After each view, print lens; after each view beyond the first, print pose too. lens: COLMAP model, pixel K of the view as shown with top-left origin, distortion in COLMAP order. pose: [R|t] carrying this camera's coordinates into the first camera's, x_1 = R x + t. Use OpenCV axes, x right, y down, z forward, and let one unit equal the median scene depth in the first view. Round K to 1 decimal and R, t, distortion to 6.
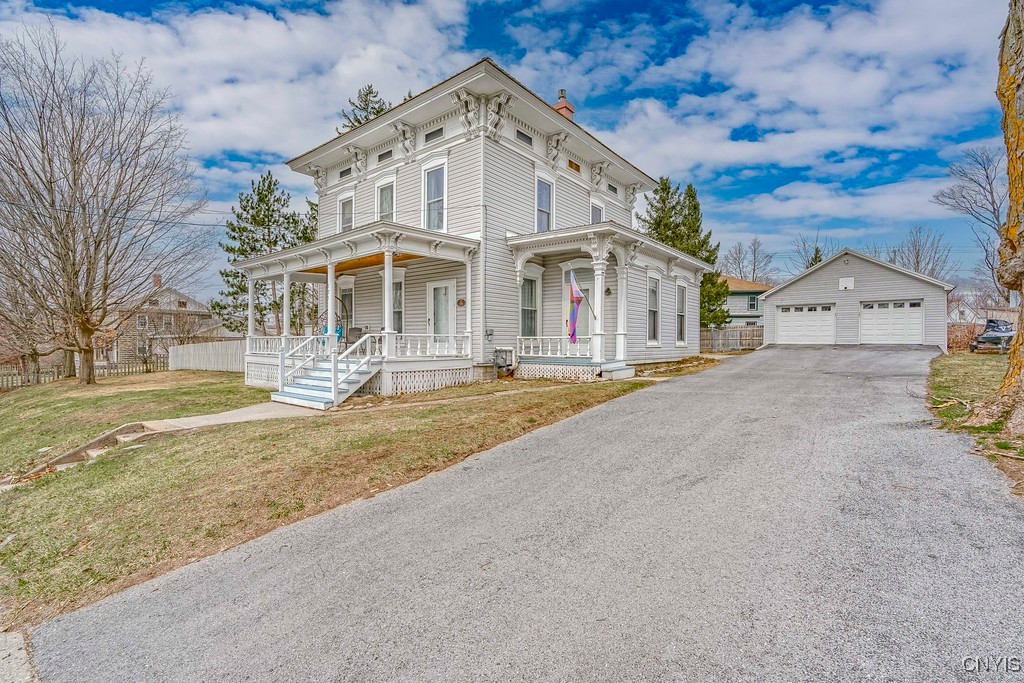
lens RADIAL K [[469.3, 0, 515.0], [0, 469.3, 335.6], [0, 0, 1]] dist [0.000122, 0.000343]
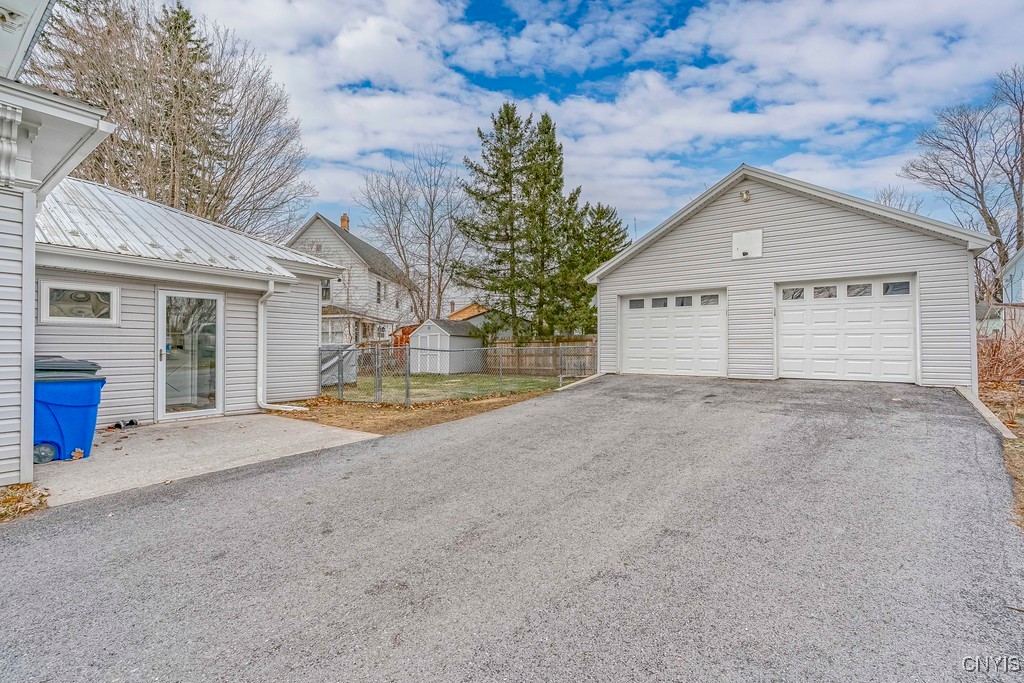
lens RADIAL K [[469.3, 0, 515.0], [0, 469.3, 335.6], [0, 0, 1]] dist [0.000122, 0.000343]
pose [[0.998869, -0.002911, 0.047464, 0.449170], [0.003440, 0.999933, -0.011055, -0.017798], [-0.047429, 0.011206, 0.998812, 0.545351]]
